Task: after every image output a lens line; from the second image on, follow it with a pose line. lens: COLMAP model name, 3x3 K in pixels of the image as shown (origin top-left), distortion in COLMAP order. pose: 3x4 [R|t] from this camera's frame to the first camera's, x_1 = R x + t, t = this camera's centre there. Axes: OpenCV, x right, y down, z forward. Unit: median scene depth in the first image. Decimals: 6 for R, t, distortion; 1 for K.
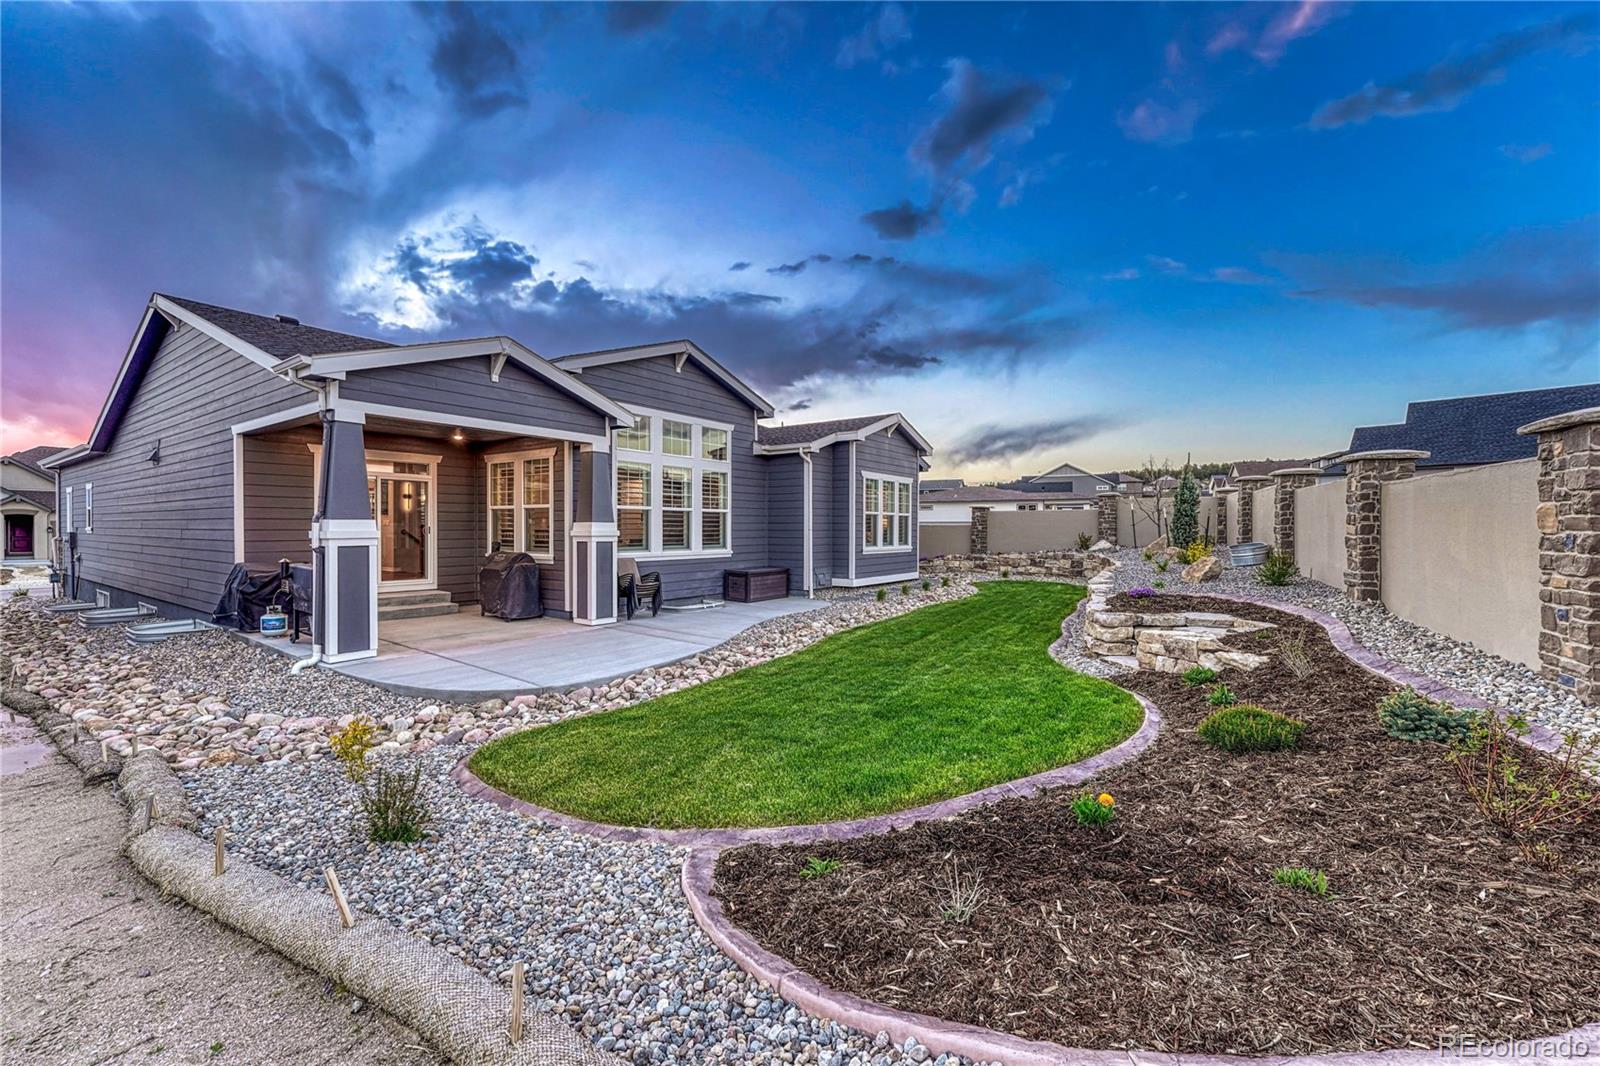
lens RADIAL K [[664.6, 0, 800.0], [0, 664.6, 533.0], [0, 0, 1]] dist [-0.002145, -0.000025]
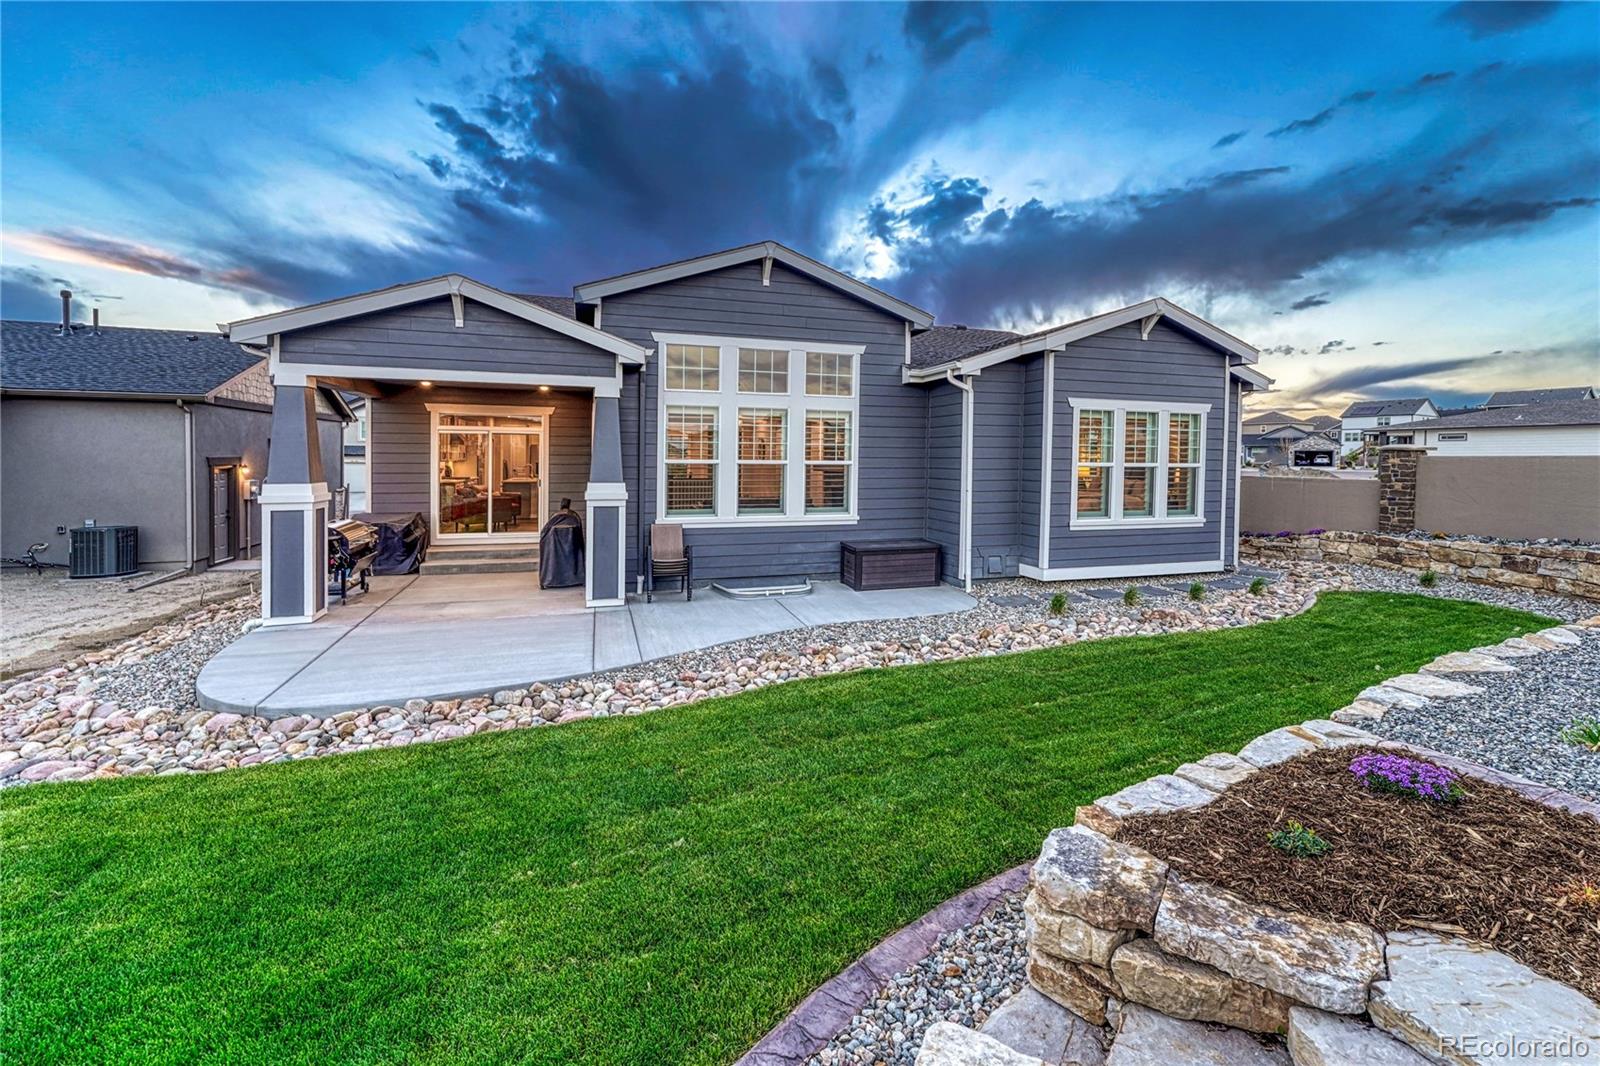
lens RADIAL K [[686.2, 0, 803.4], [0, 686.2, 479.7], [0, 0, 1]] dist [0.002716, 0.000505]
pose [[0.796936, 0.021576, -0.603679, 0.321712], [-0.009409, 0.999684, 0.023309, -0.032230], [0.603991, -0.012895, 0.796887, 0.365609]]
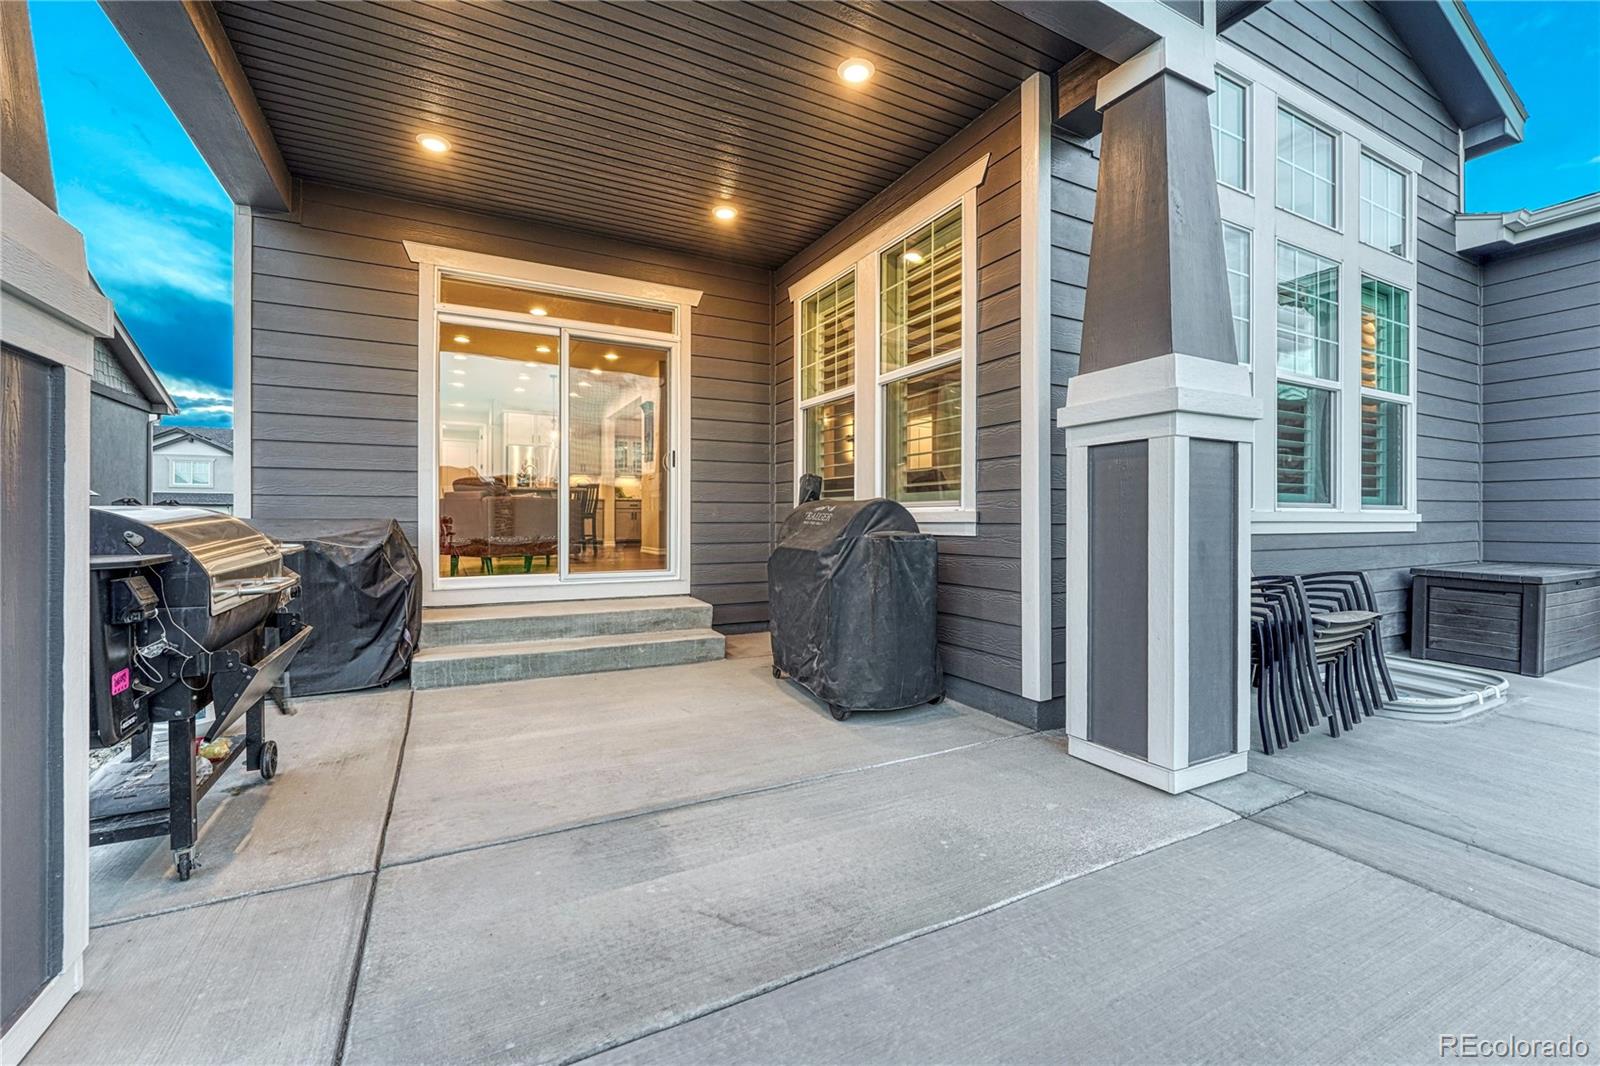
lens RADIAL K [[667.3, 0, 800.0], [0, 667.3, 533.0], [0, 0, 1]] dist [-0.000808, -0.000047]
pose [[0.894992, 0.004221, -0.446063, -0.249014], [-0.000776, 0.999968, 0.007906, 0.034909], [0.446082, -0.006729, 0.894967, 0.556921]]
